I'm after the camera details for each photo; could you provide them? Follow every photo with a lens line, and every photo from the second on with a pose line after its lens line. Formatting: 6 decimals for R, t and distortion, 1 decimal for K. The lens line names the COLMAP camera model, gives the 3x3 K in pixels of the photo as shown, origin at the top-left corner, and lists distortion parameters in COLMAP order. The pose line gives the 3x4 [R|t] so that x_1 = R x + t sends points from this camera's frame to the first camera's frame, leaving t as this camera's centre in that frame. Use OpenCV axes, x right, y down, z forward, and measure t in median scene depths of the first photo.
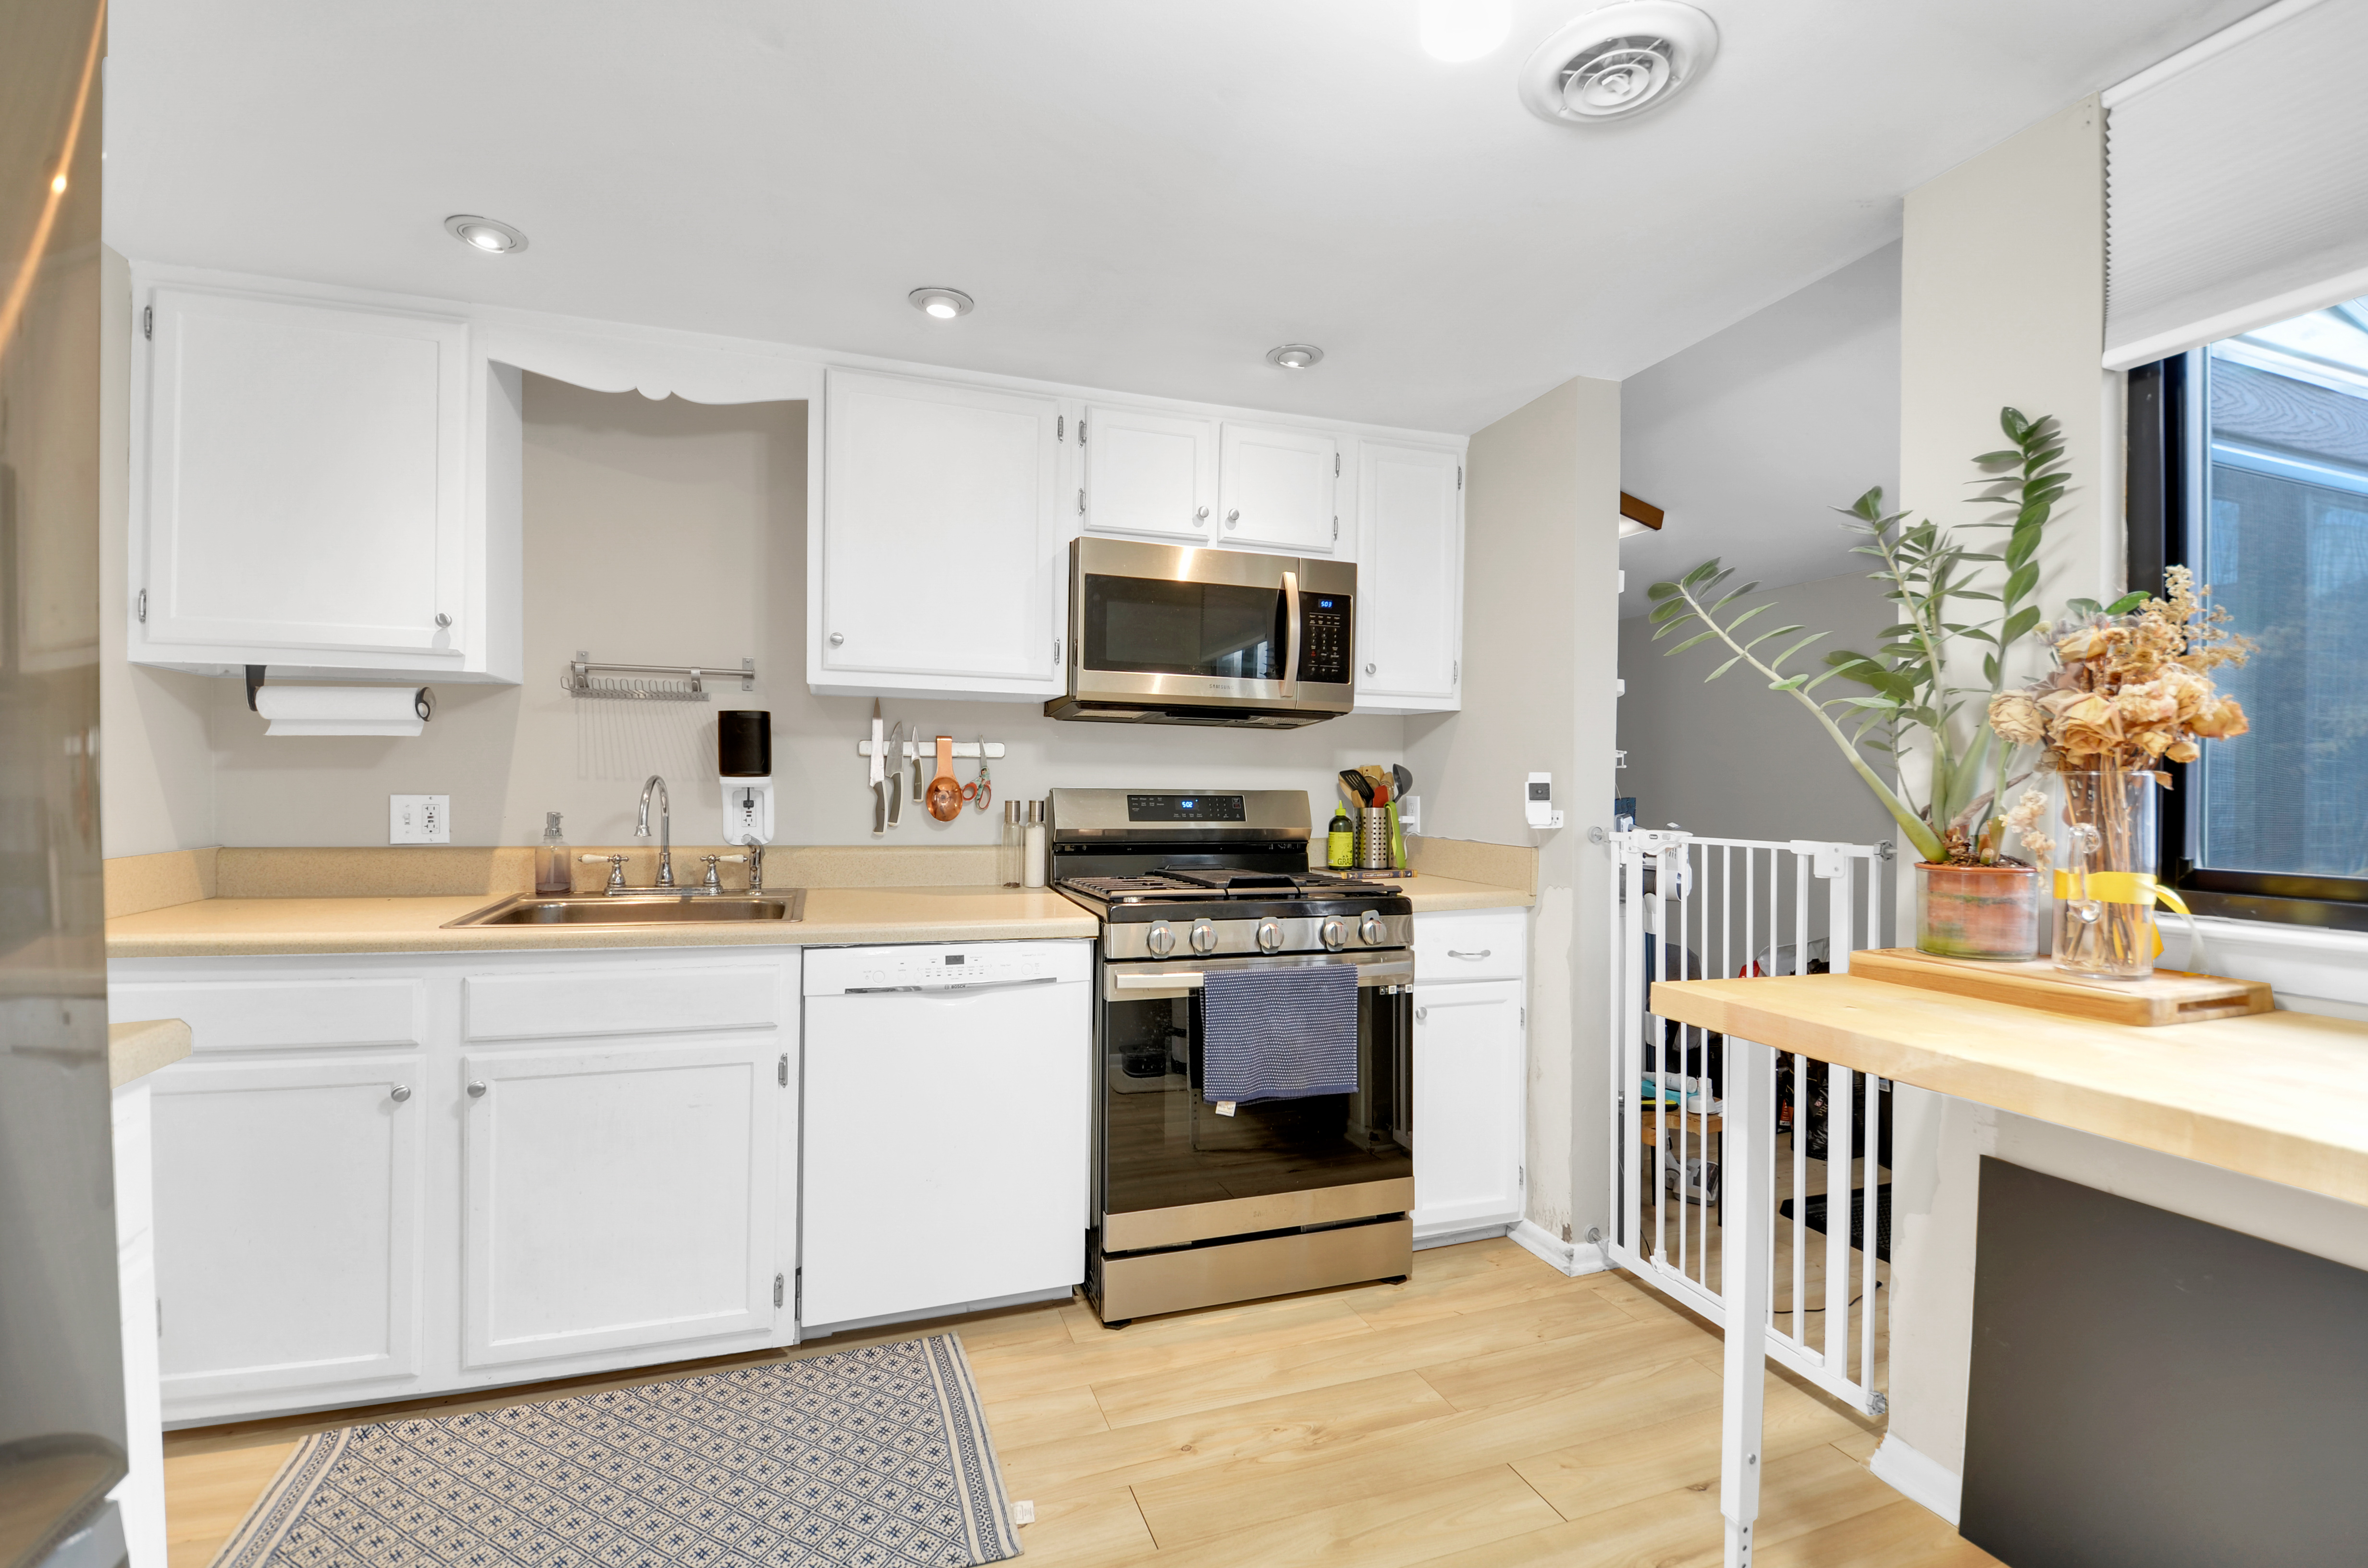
lens RADIAL K [[1037.9, 0, 1184.0], [0, 1037.9, 784.0], [0, 0, 1]] dist [0.001584, -0.000211]
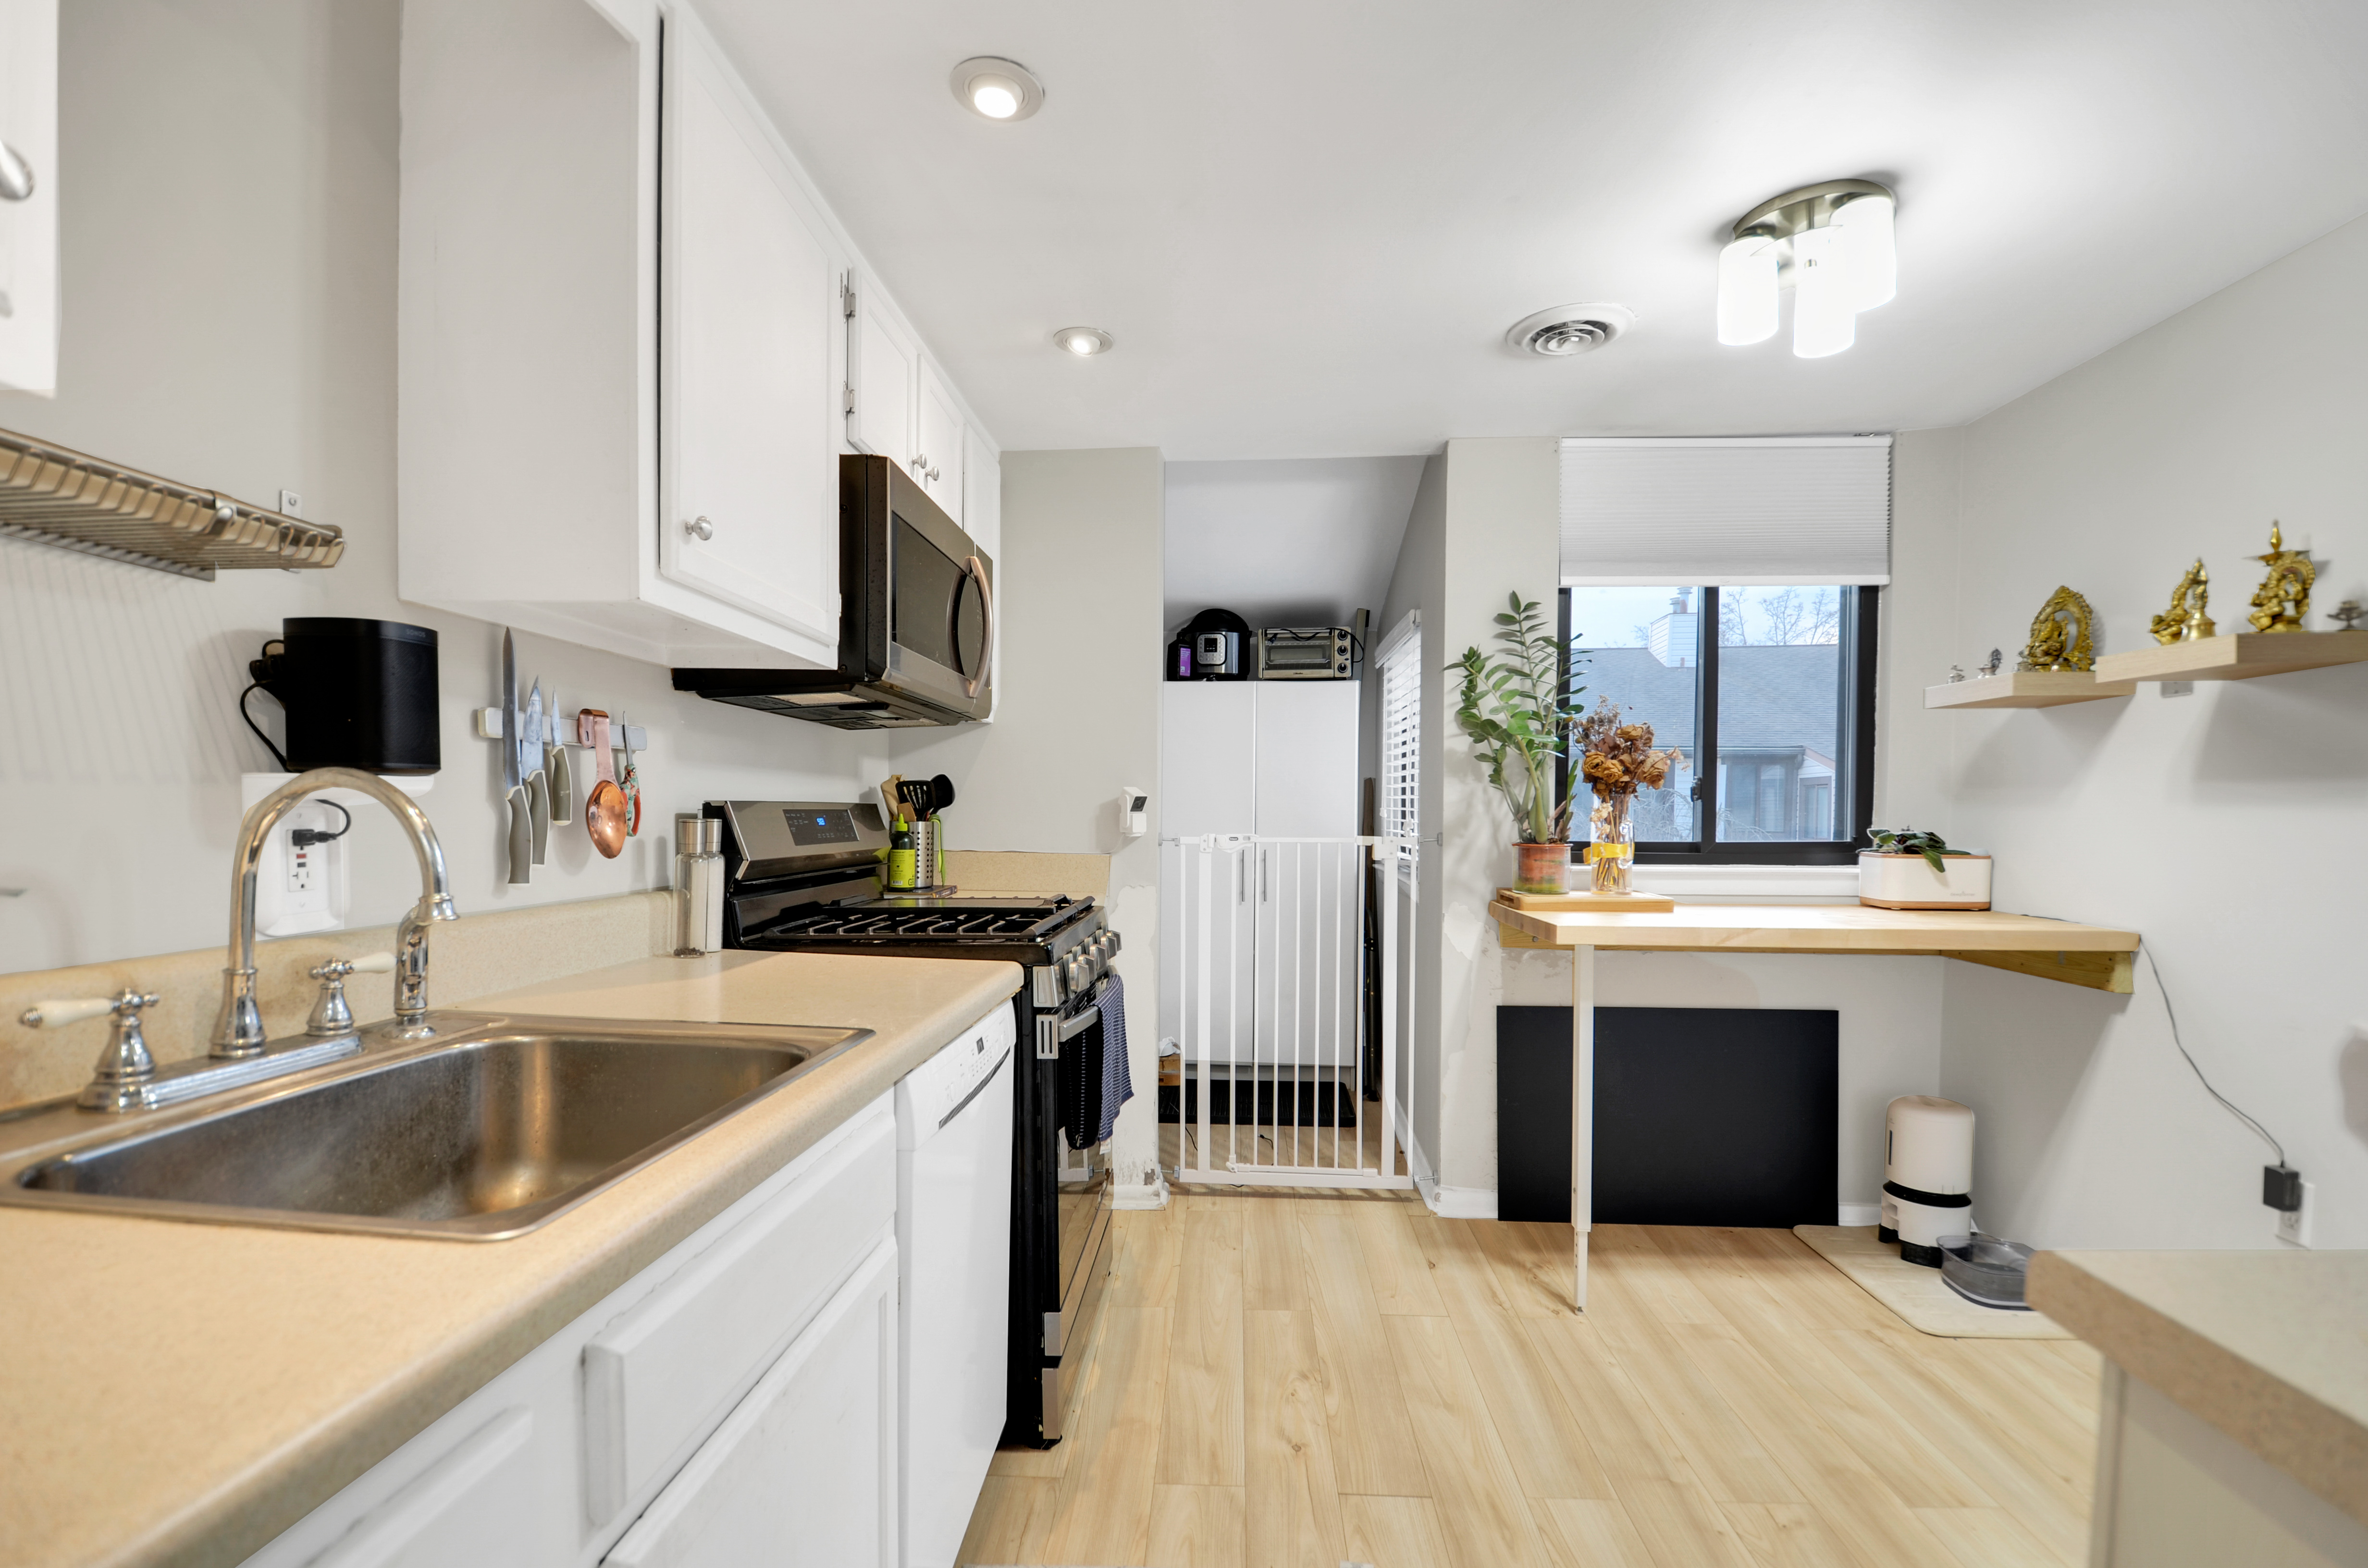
lens RADIAL K [[1036.4, 0, 1177.4], [0, 1036.4, 833.4], [0, 0, 1]] dist [0.000422, -0.000122]
pose [[0.393116, -0.027722, 0.919071, -0.784454], [-0.007028, 0.999426, 0.033151, 0.001415], [-0.919462, -0.019491, 0.392696, 0.583765]]
